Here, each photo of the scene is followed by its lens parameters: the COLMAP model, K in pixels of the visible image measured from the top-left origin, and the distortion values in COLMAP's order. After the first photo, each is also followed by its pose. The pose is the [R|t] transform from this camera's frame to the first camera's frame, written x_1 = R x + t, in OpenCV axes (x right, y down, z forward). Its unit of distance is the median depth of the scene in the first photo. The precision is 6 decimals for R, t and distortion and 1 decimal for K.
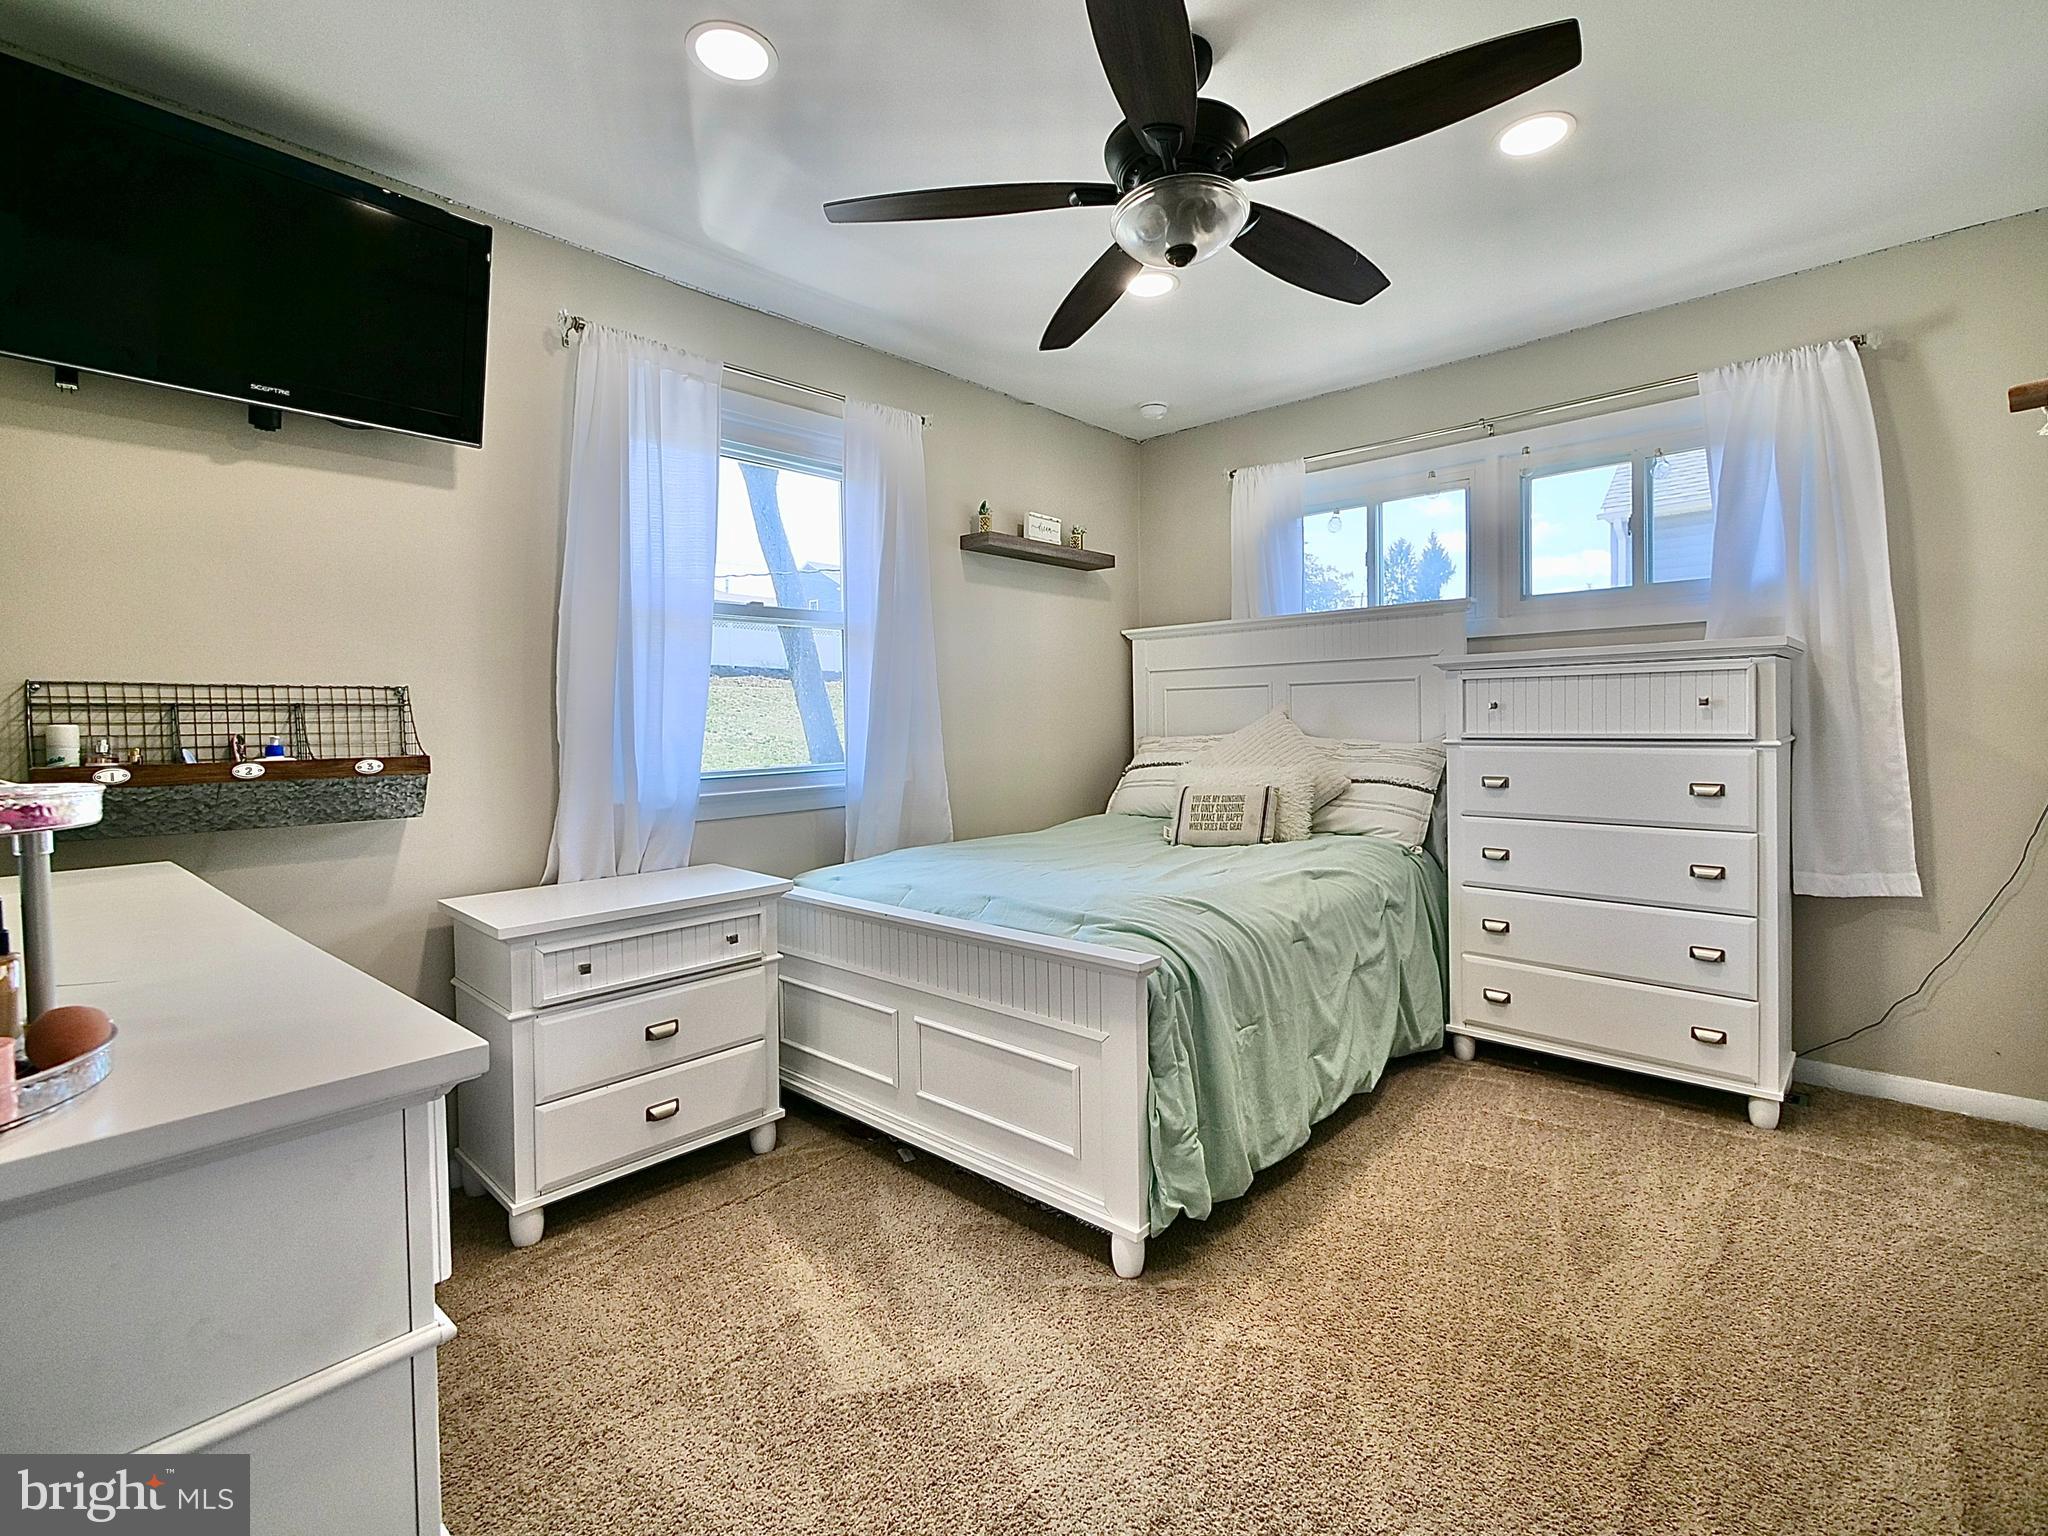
lens RADIAL K [[911.4, 0, 1028.9], [0, 911.4, 753.8], [0, 0, 1]] dist [0.000748, -0.000877]
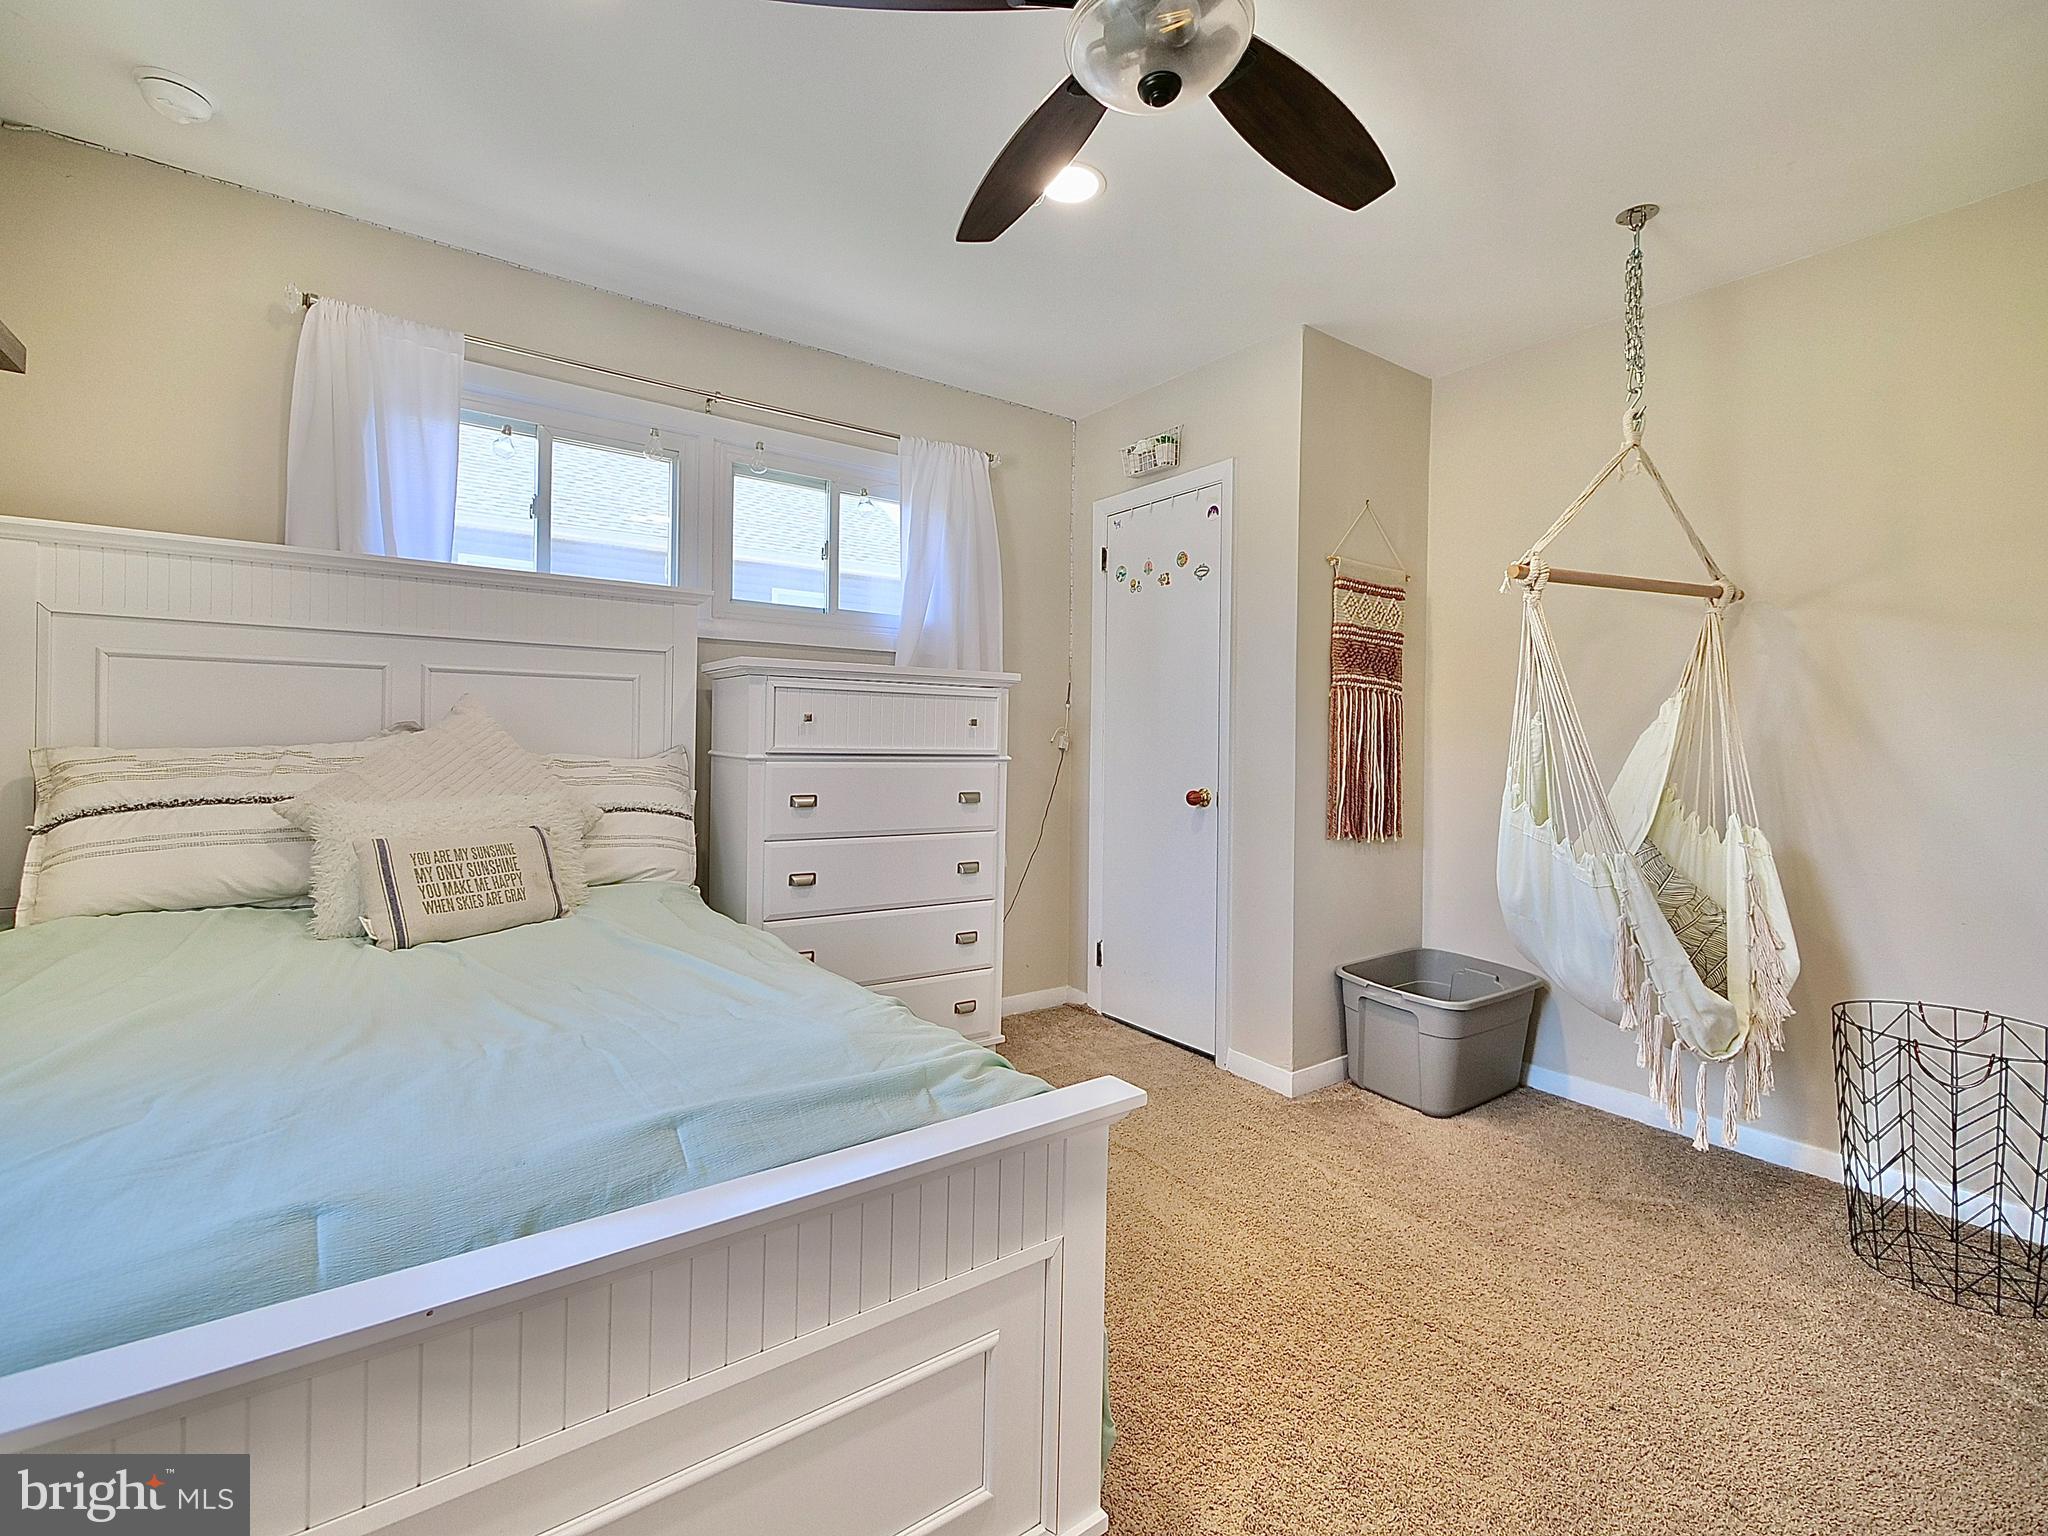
lens RADIAL K [[911.4, 0, 1027.6], [0, 911.4, 756.1], [0, 0, 1]] dist [0.000748, -0.000877]
pose [[0.212960, -0.000808, 0.977061, -0.298533], [0.015599, 0.999875, -0.002573, -0.007291], [-0.976936, 0.015789, 0.212946, 0.517384]]
